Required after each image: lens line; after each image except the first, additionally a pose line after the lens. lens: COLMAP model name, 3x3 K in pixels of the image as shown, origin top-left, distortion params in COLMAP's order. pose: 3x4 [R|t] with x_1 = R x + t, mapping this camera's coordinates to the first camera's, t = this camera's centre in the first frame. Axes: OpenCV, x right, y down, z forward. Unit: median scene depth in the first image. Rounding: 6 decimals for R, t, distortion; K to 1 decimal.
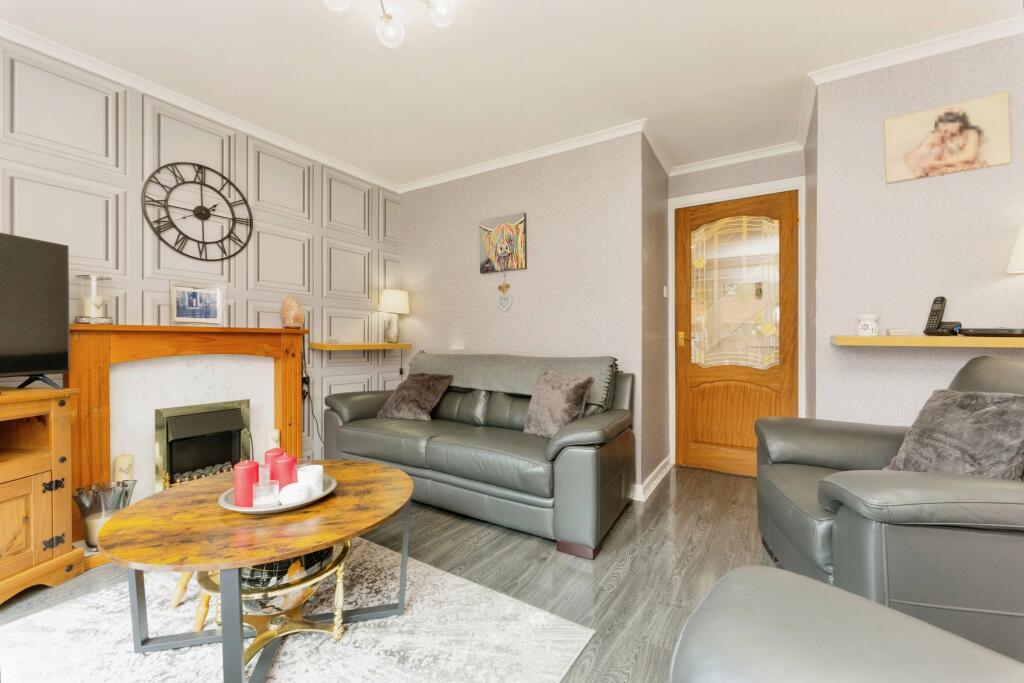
lens RADIAL K [[417.9, 0, 509.7], [0, 417.9, 338.6], [0, 0, 1]] dist [0.000986, 0.001546]
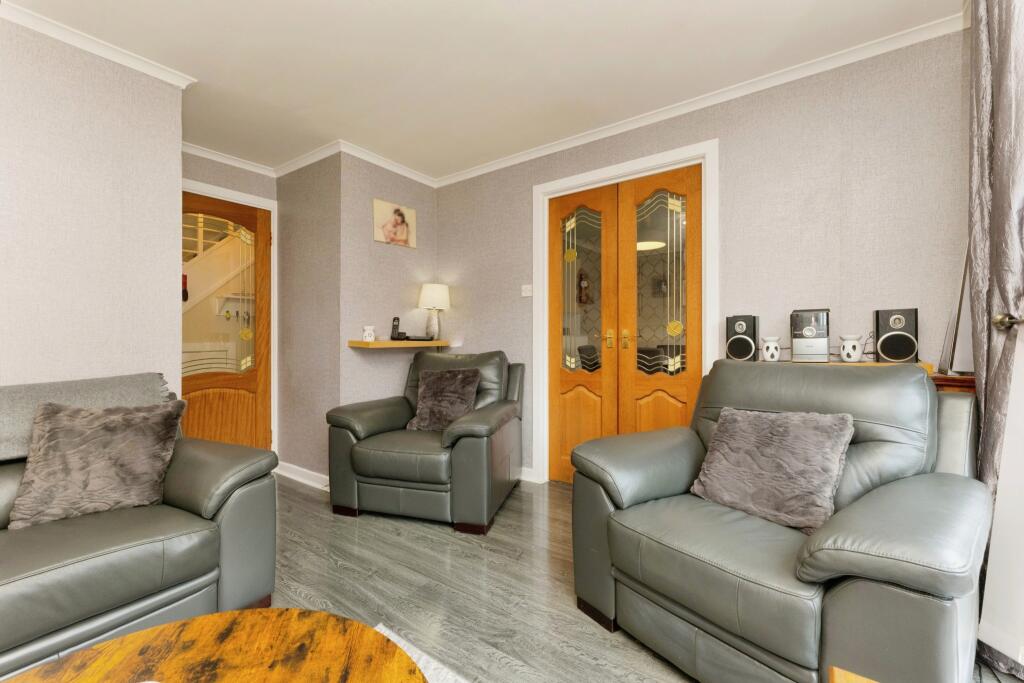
lens RADIAL K [[417.9, 0, 510.7], [0, 417.9, 338.2], [0, 0, 1]] dist [0.000986, 0.001546]
pose [[0.049738, -0.006782, 0.998739, -0.614777], [0.005889, 0.999962, 0.006497, -0.023754], [-0.998745, 0.005558, 0.049776, 0.449991]]
